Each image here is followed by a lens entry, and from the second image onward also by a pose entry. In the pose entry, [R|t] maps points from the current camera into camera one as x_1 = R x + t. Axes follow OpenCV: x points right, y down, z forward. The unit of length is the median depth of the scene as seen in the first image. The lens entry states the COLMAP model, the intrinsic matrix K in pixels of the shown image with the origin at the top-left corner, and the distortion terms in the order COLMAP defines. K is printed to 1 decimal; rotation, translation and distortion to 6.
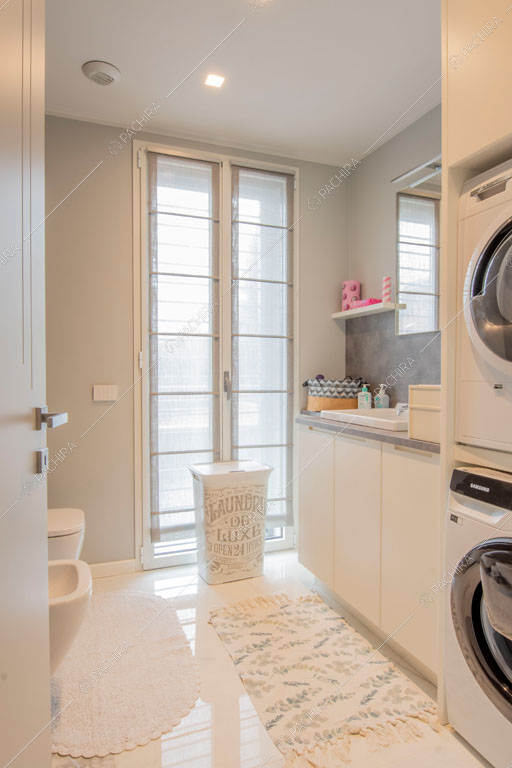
lens RADIAL K [[468.5, 0, 260.7], [0, 468.5, 381.7], [0, 0, 1]] dist [-0.003010, -0.000304]
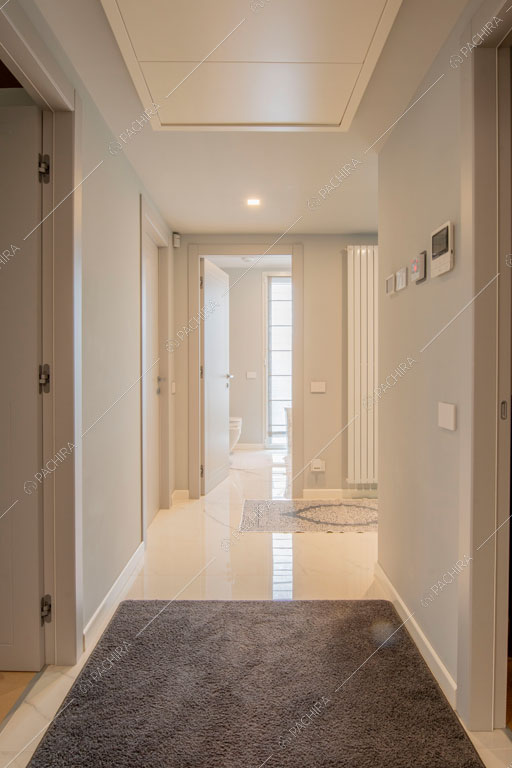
lens RADIAL K [[468.5, 0, 255.2], [0, 468.5, 381.1], [0, 0, 1]] dist [-0.003010, -0.000304]
pose [[0.930209, 0.015711, -0.366695, 0.585919], [-0.010131, 0.999802, 0.017136, 0.014098], [0.366891, -0.012225, 0.930183, -1.271432]]
